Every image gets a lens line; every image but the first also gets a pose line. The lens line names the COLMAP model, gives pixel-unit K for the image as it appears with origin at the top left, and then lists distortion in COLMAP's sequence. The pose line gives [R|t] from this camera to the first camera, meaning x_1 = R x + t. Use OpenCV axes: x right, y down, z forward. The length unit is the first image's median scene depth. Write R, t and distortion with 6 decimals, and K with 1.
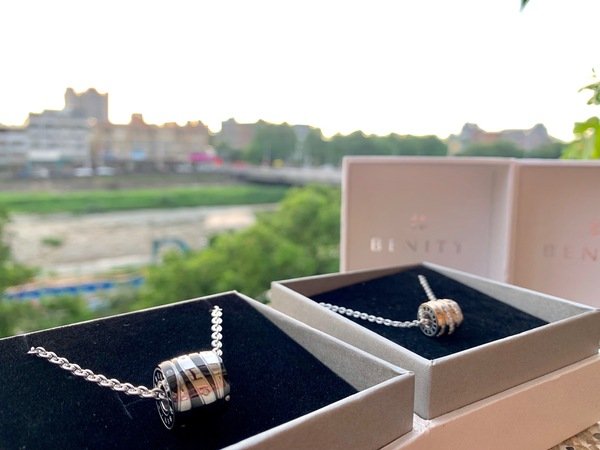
lens RADIAL K [[473.6, 0, 294.2], [0, 473.6, 237.3], [0, 0, 1]] dist [0.000639, -0.007231]
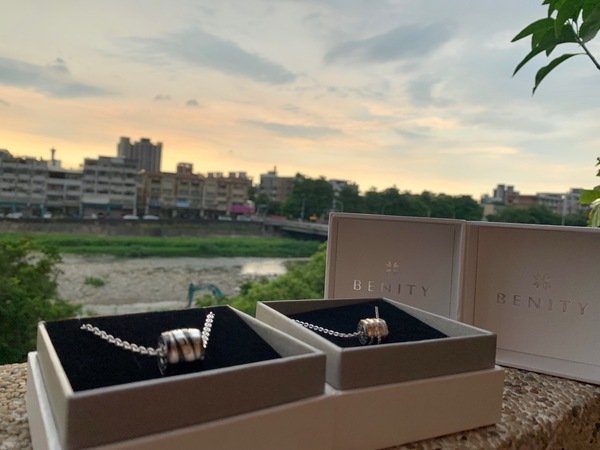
lens RADIAL K [[473.6, 0, 299.6], [0, 473.6, 226.5], [0, 0, 1]] dist [0.000639, -0.007231]
pose [[0.996318, 0.047854, -0.071139, 0.128418], [-0.057070, 0.989372, -0.133737, 0.046574], [0.063983, 0.137305, 0.988460, -0.281159]]
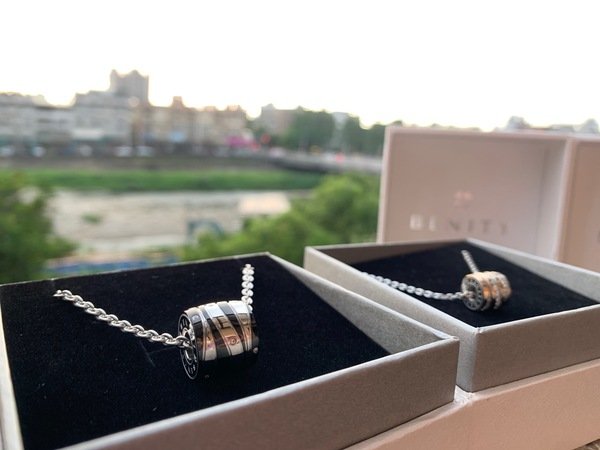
lens RADIAL K [[473.6, 0, 296.0], [0, 473.6, 238.4], [0, 0, 1]] dist [0.000639, -0.007231]
pose [[0.996578, 0.051689, -0.064508, -0.005733], [-0.050018, 0.998376, 0.027264, 0.042126], [0.065813, -0.023945, 0.997545, 0.036429]]
